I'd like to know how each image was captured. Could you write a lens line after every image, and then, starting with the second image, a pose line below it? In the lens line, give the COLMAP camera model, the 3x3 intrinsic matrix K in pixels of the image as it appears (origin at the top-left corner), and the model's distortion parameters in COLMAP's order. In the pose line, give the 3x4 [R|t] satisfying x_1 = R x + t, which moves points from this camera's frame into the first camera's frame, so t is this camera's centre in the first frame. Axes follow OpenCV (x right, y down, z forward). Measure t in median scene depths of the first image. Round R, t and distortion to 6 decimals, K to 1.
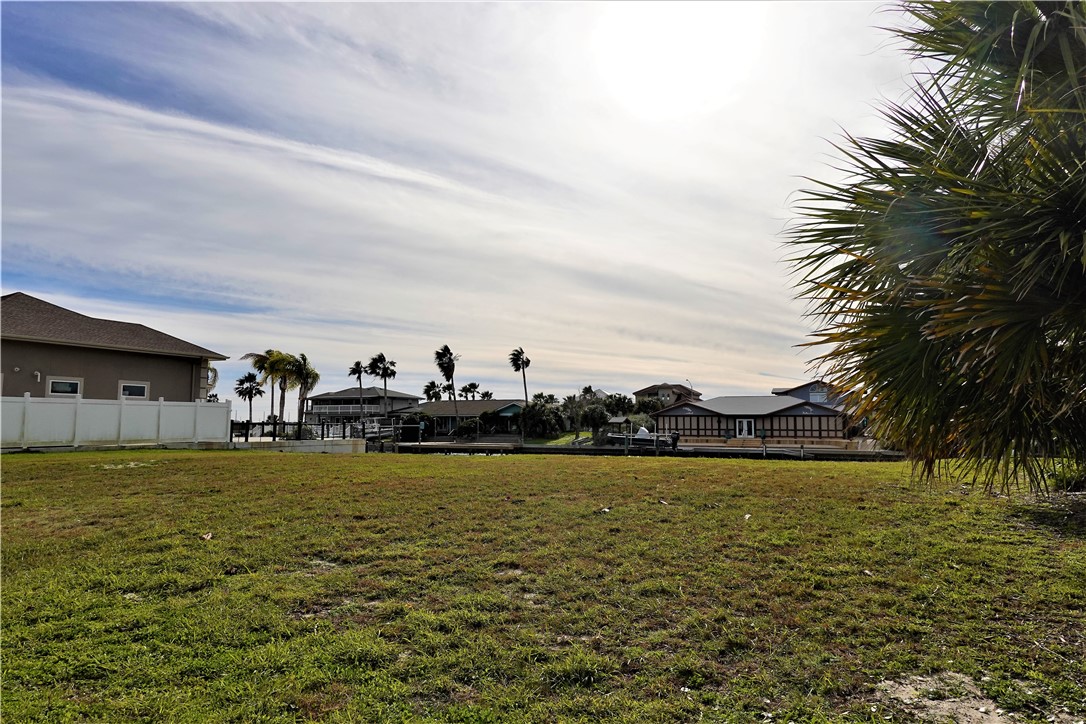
lens RADIAL K [[723.2, 0, 544.3], [0, 723.2, 360.2], [0, 0, 1]] dist [-0.001321, 0.001055]
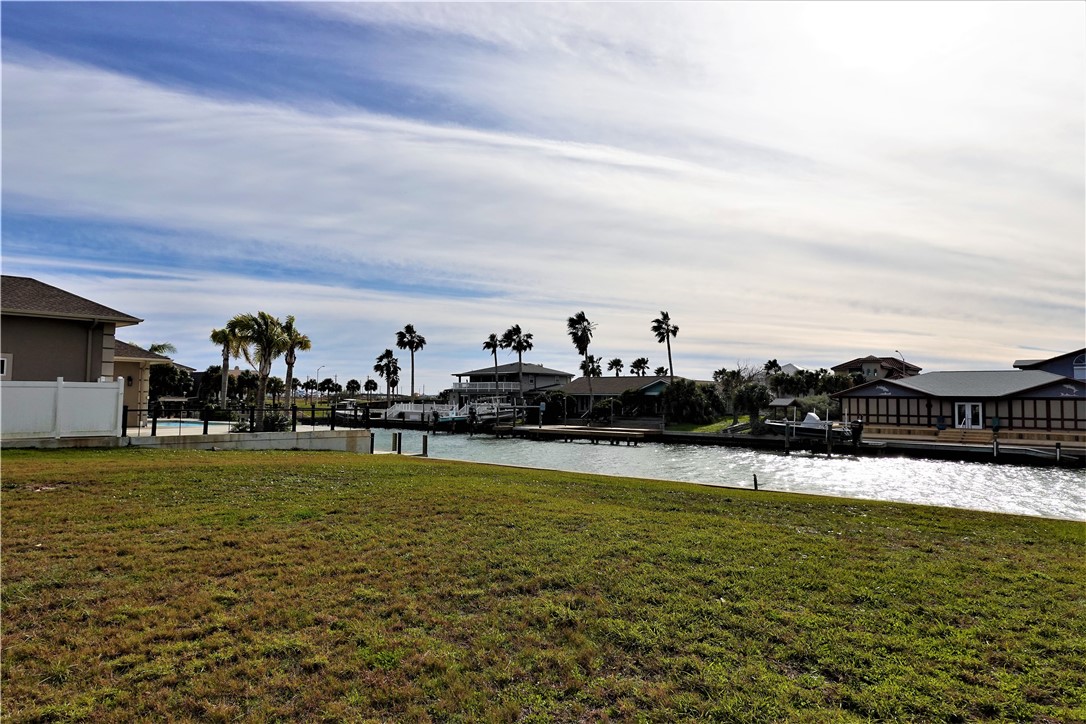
lens RADIAL K [[723.2, 0, 541.0], [0, 723.2, 364.9], [0, 0, 1]] dist [-0.001321, 0.001055]
pose [[0.957936, -0.006284, -0.286912, 0.079692], [0.017600, 0.999165, 0.036879, 0.010313], [0.286441, -0.040377, 0.957247, 0.197412]]
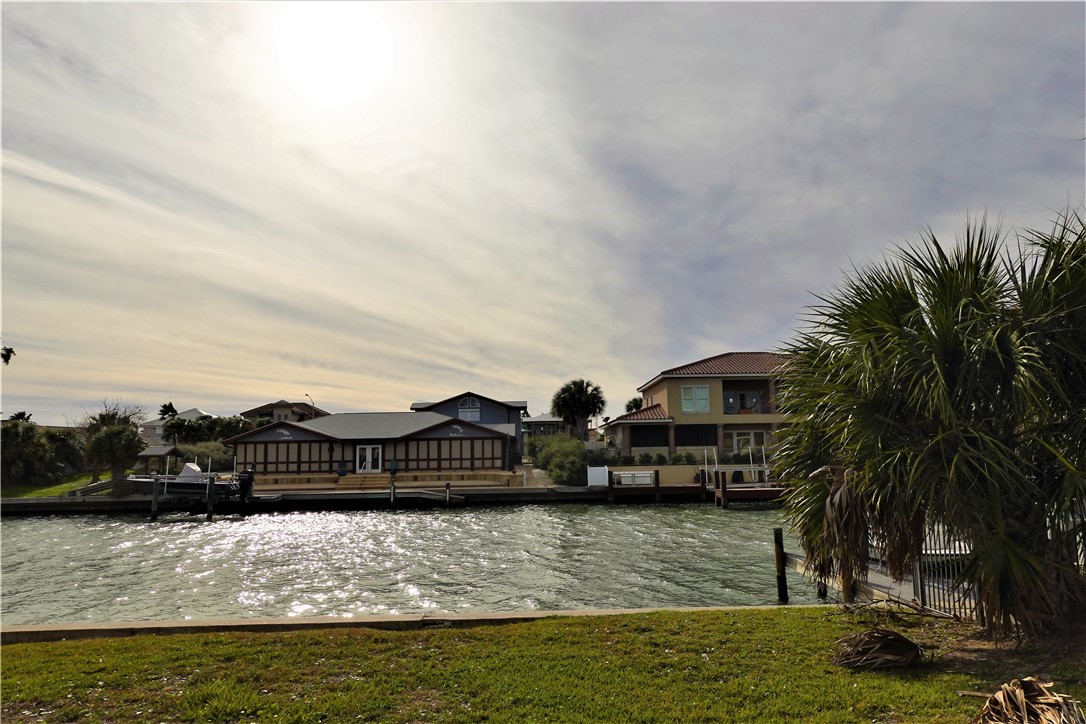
lens RADIAL K [[723.2, 0, 546.0], [0, 723.2, 354.6], [0, 0, 1]] dist [-0.001321, 0.001055]
pose [[0.892068, 0.034974, 0.450546, 0.121065], [-0.016244, 0.998838, -0.045372, 0.025443], [-0.451609, 0.033156, 0.891599, 0.327684]]
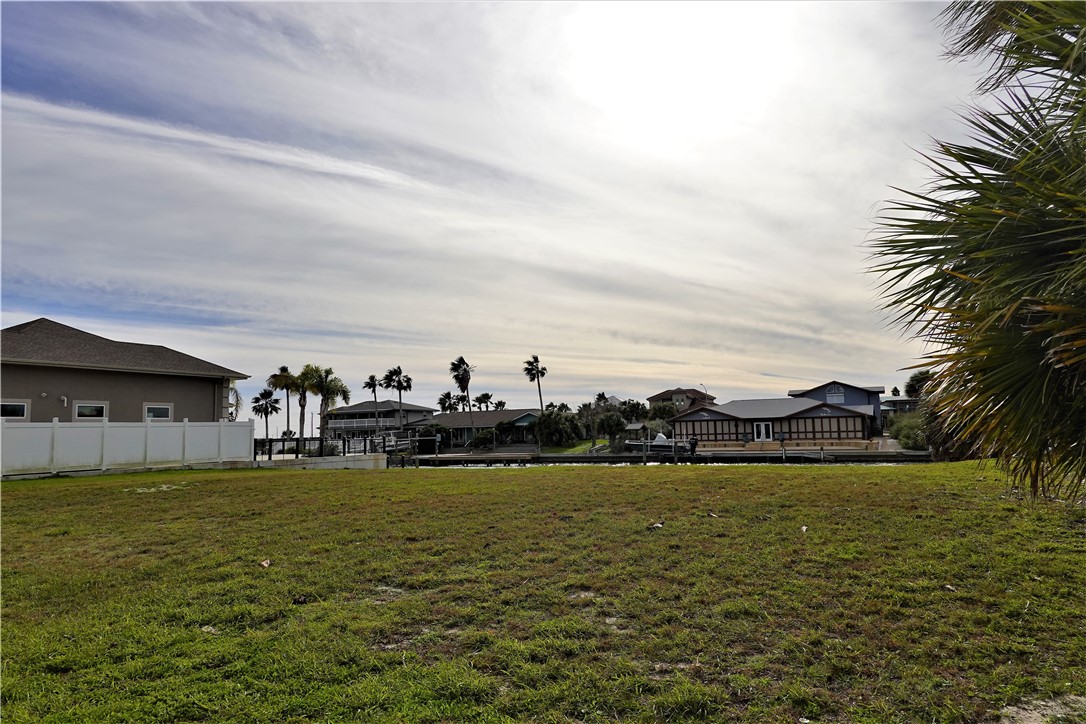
lens RADIAL K [[723.2, 0, 544.7], [0, 723.2, 359.7], [0, 0, 1]] dist [-0.001321, 0.001055]
pose [[0.999494, -0.028753, -0.013600, -0.006308], [0.028595, 0.999522, -0.011713, -0.001568], [0.013930, 0.011318, 0.999839, 0.000387]]
